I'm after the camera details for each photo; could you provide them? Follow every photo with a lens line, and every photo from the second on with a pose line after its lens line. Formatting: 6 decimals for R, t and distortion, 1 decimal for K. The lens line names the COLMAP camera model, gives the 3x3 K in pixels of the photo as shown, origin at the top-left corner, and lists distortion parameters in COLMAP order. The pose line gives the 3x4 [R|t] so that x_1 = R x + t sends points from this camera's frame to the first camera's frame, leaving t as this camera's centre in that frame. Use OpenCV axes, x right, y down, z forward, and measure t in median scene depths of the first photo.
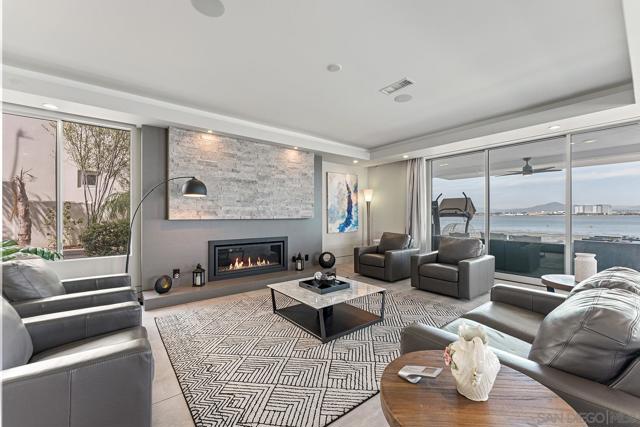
lens RADIAL K [[260.4, 0, 320.0], [0, 260.4, 213.5], [0, 0, 1]] dist [0.000527, 0.000005]
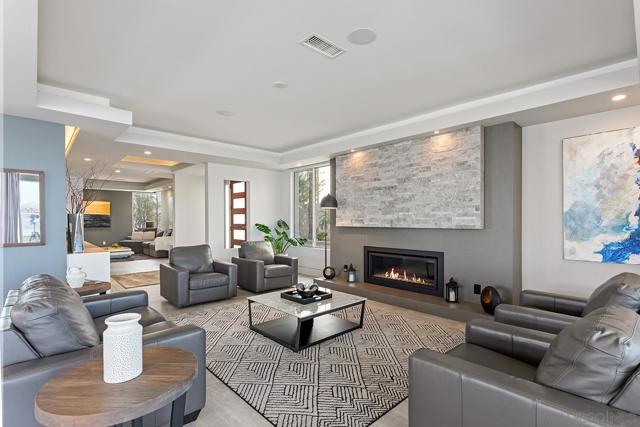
lens RADIAL K [[307.5, 0, 322.8], [0, 307.5, 221.6], [0, 0, 1]] dist [0.000159, 0.000175]
pose [[0.087509, 0.007050, -0.996139, 0.769835], [0.010319, 0.999915, 0.007983, -0.010457], [0.996110, -0.010978, 0.087429, 0.623496]]
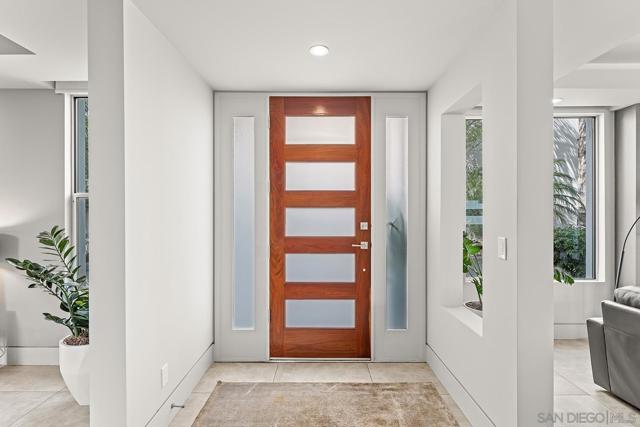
lens RADIAL K [[313.4, 0, 320.0], [0, 313.4, 213.5], [0, 0, 1]] dist [0.012422, -0.000187]
pose [[0.775958, 0.000919, -0.630784, -0.632049], [0.004361, 0.999967, 0.006822, -0.037201], [0.630770, -0.008045, 0.775928, -0.174403]]
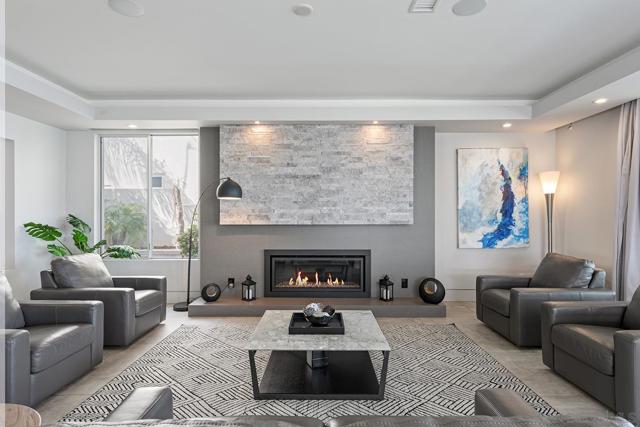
lens RADIAL K [[363.6, 0, 320.0], [0, 363.6, 213.5], [0, 0, 1]] dist [0.000958, -0.000302]
pose [[0.781388, -0.001529, -0.624044, 0.407630], [0.004607, 0.999984, 0.003318, -0.014582], [0.624029, -0.005467, 0.781382, 0.158862]]
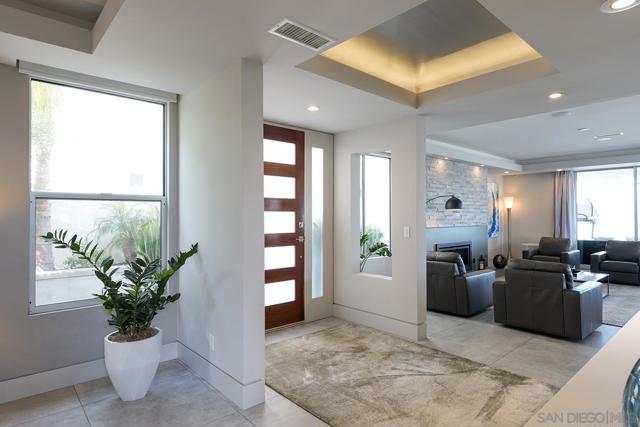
lens RADIAL K [[363.6, 0, 320.0], [0, 363.6, 213.5], [0, 0, 1]] dist [0.000958, -0.000302]
pose [[0.998375, -0.002098, 0.056943, -0.950585], [0.002029, 0.999997, 0.001274, -0.039827], [-0.056946, -0.001156, 0.998377, -0.615214]]
